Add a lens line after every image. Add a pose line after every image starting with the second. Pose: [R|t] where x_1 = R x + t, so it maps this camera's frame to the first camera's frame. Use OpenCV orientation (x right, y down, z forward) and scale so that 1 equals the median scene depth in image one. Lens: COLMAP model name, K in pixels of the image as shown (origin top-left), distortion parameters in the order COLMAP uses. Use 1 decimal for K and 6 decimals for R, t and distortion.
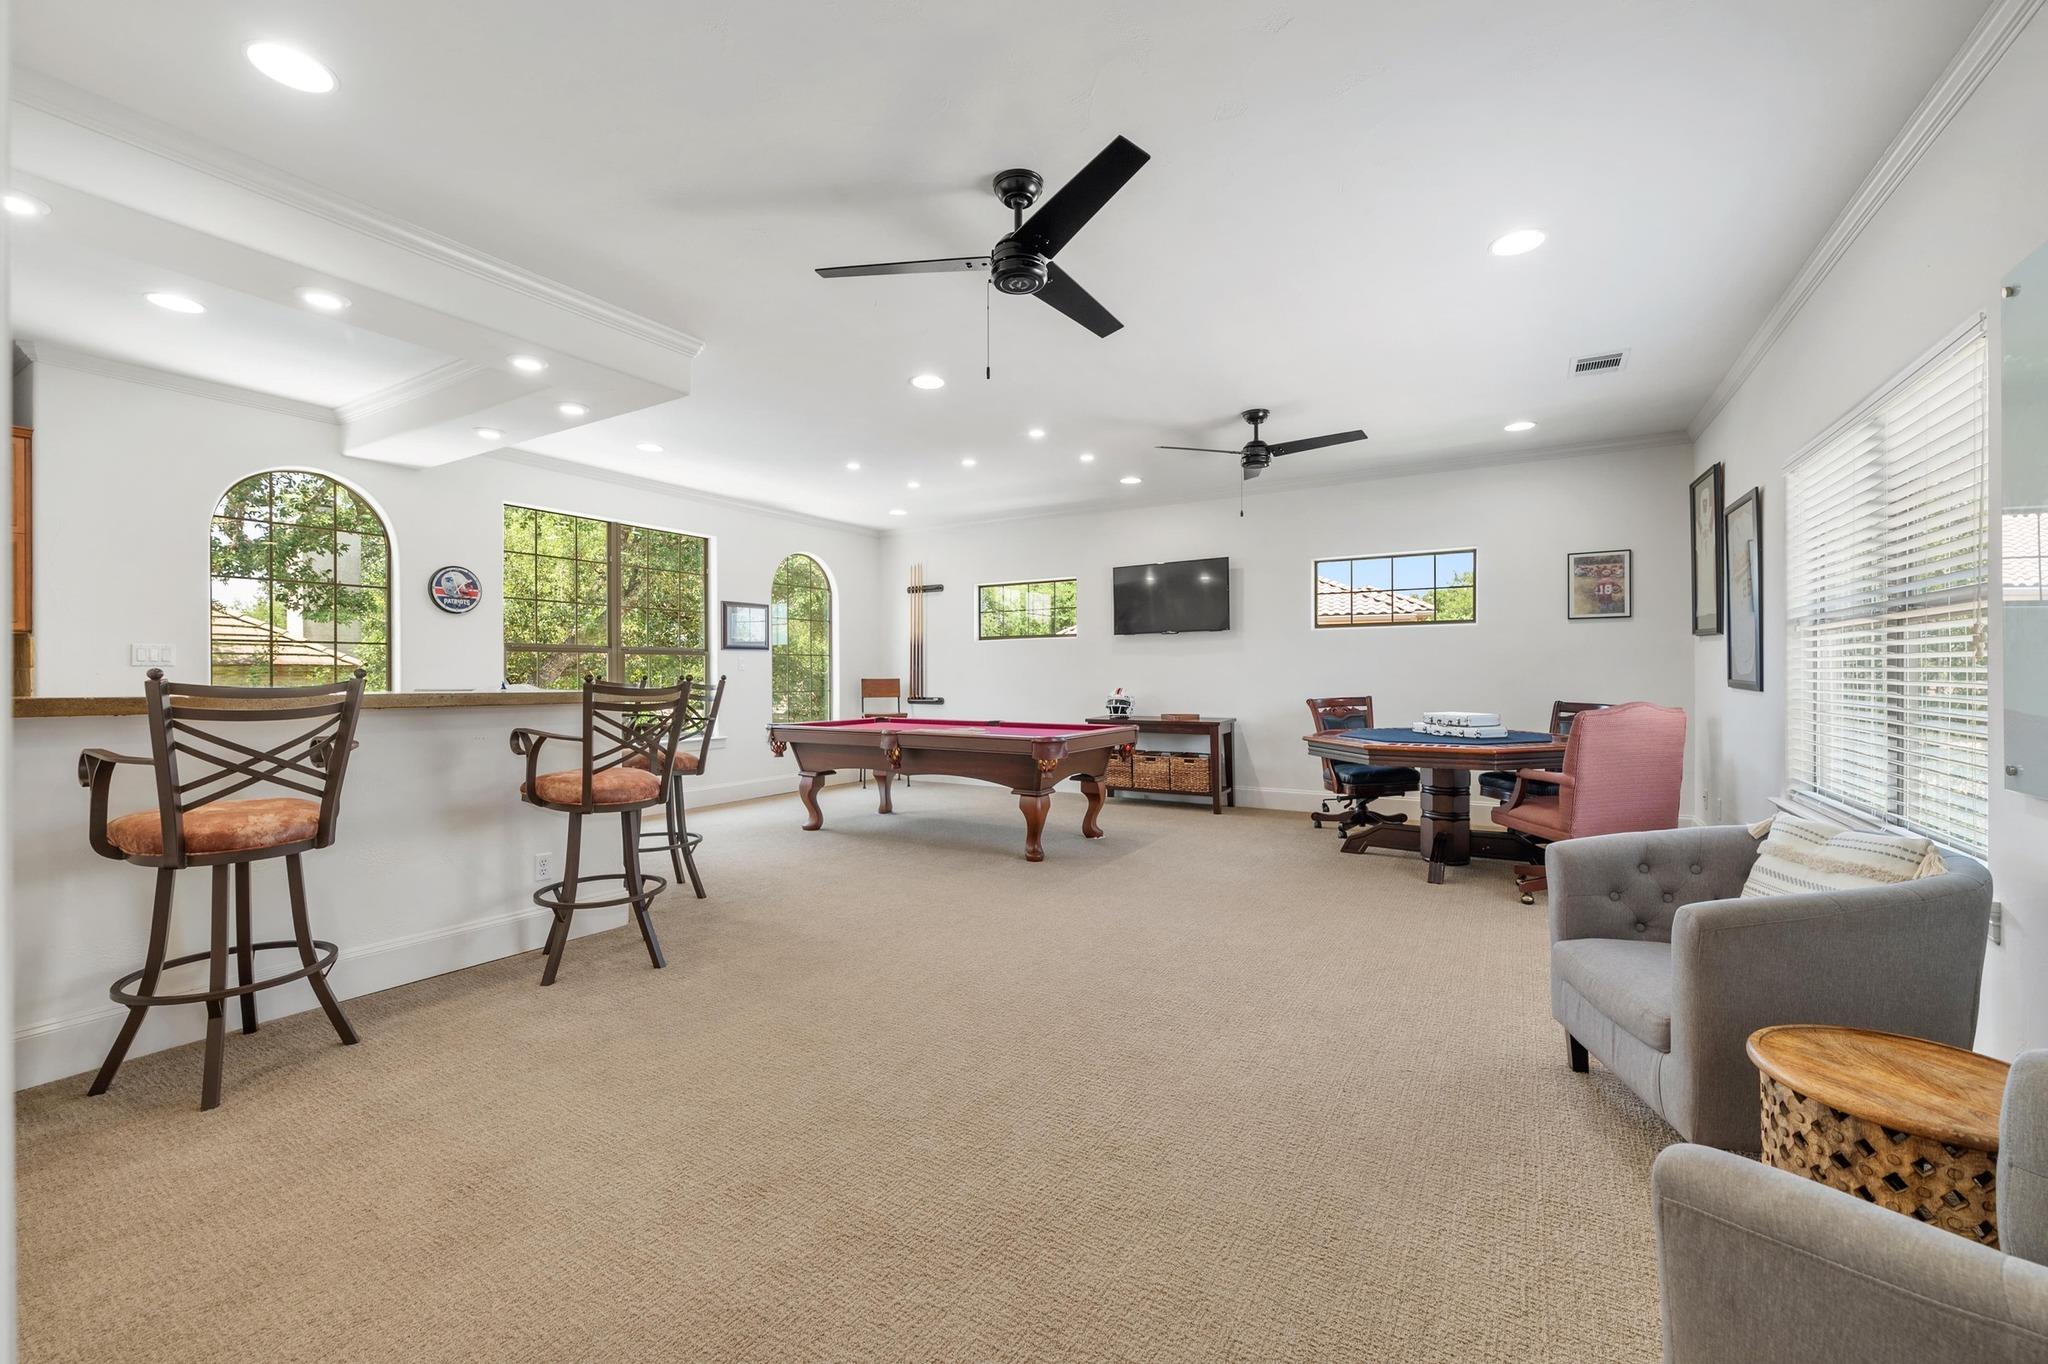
lens RADIAL K [[812.5, 0, 1020.7], [0, 812.5, 683.6], [0, 0, 1]] dist [-0.004956, 0.000490]
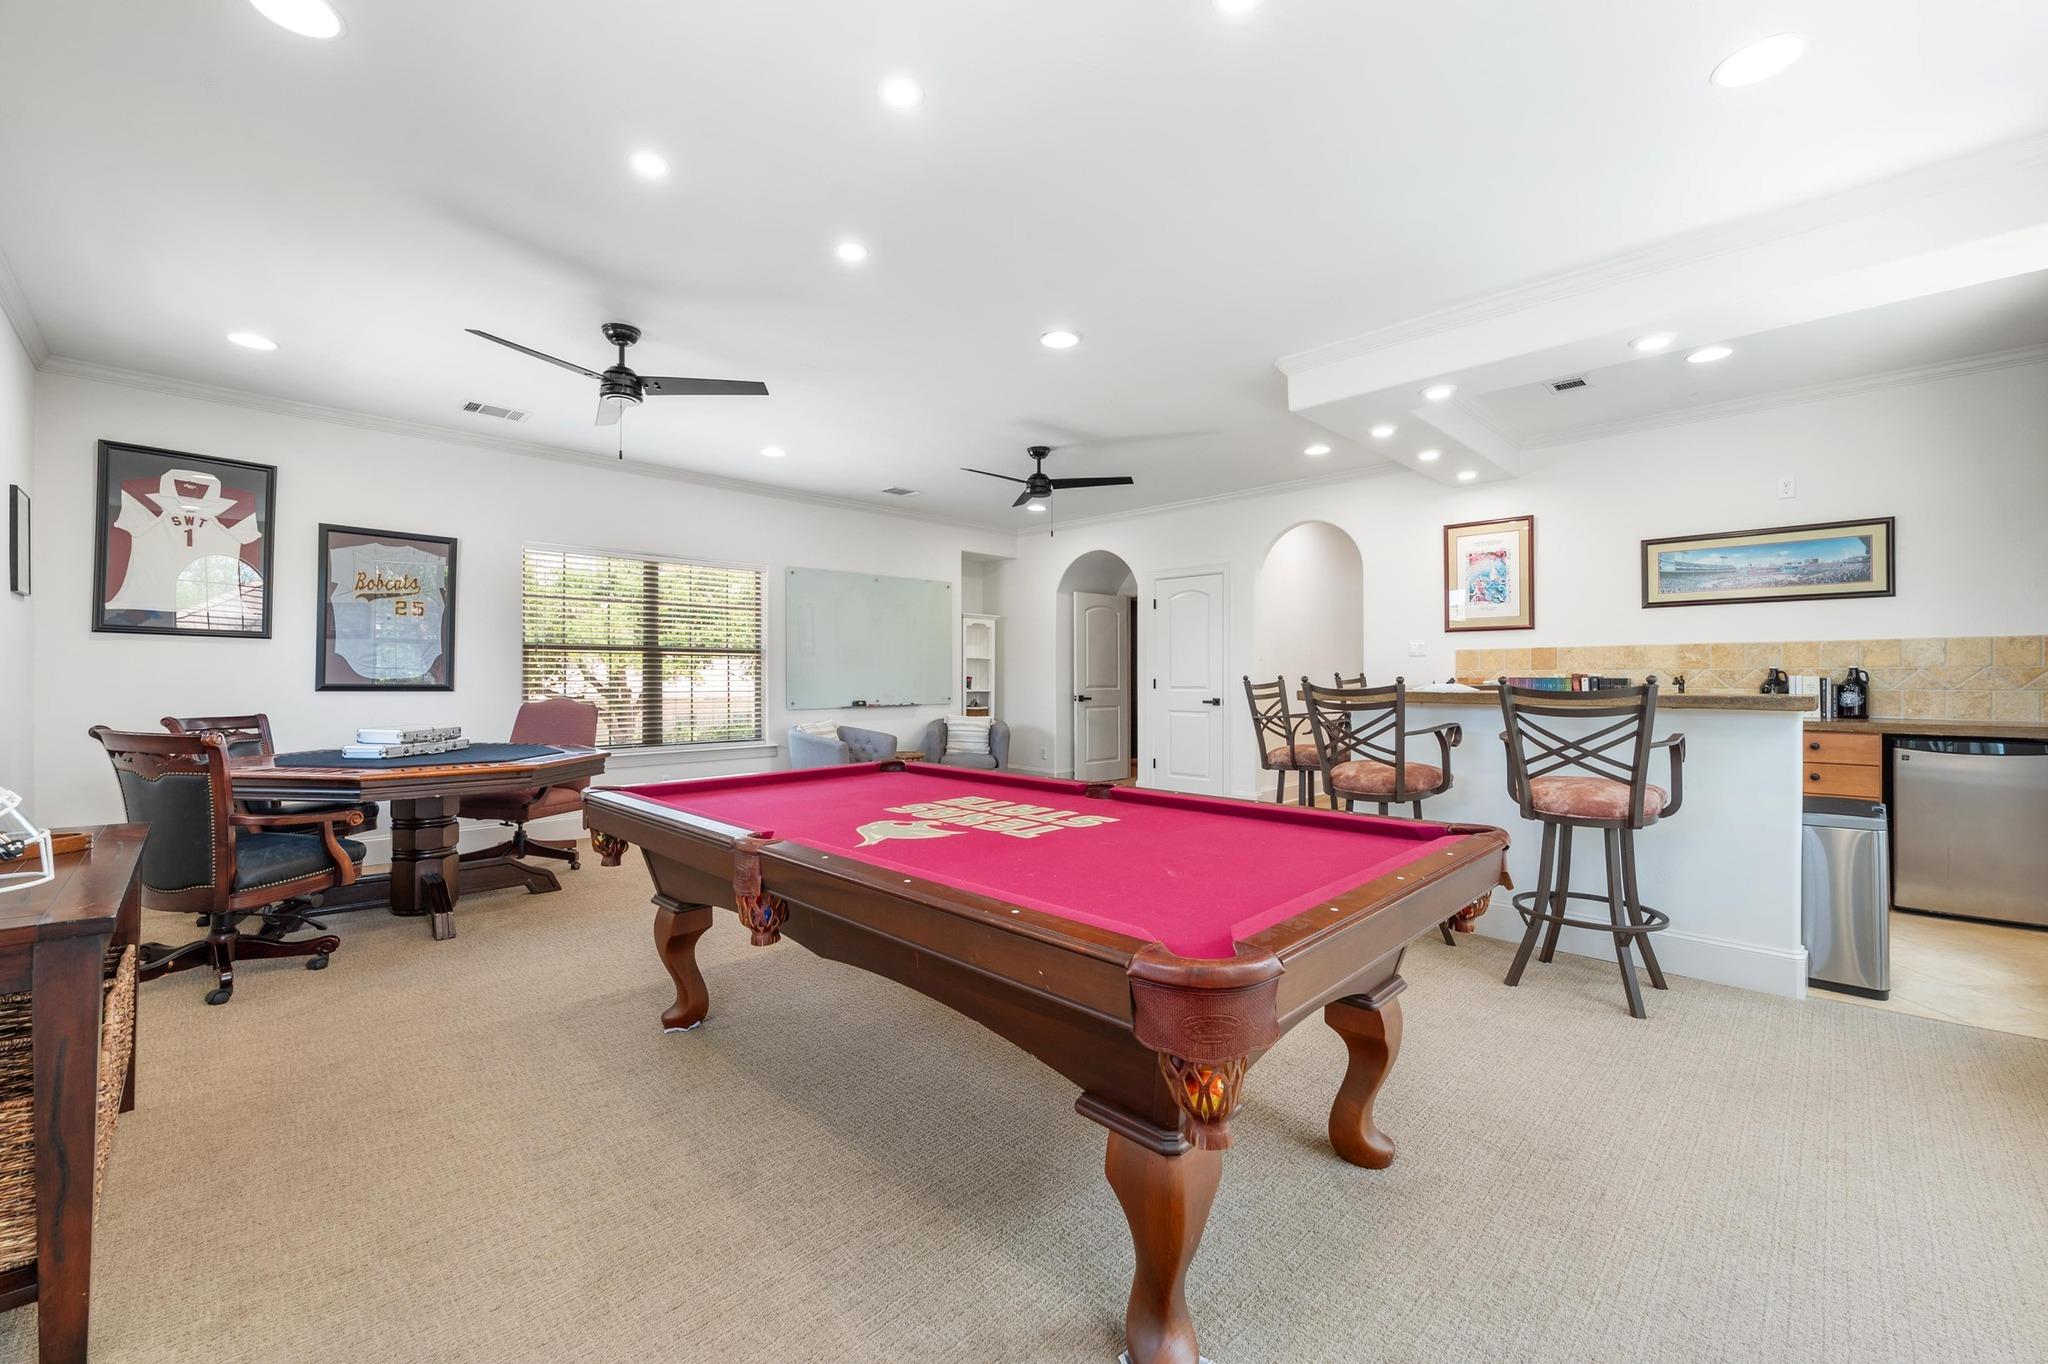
lens RADIAL K [[812.5, 0, 1020.7], [0, 812.5, 683.6], [0, 0, 1]] dist [-0.004956, 0.000490]
pose [[-0.233980, 0.003559, -0.972235, 0.517363], [-0.008550, 0.999947, 0.005718, -0.007162], [0.972204, 0.009650, -0.233938, 0.457430]]
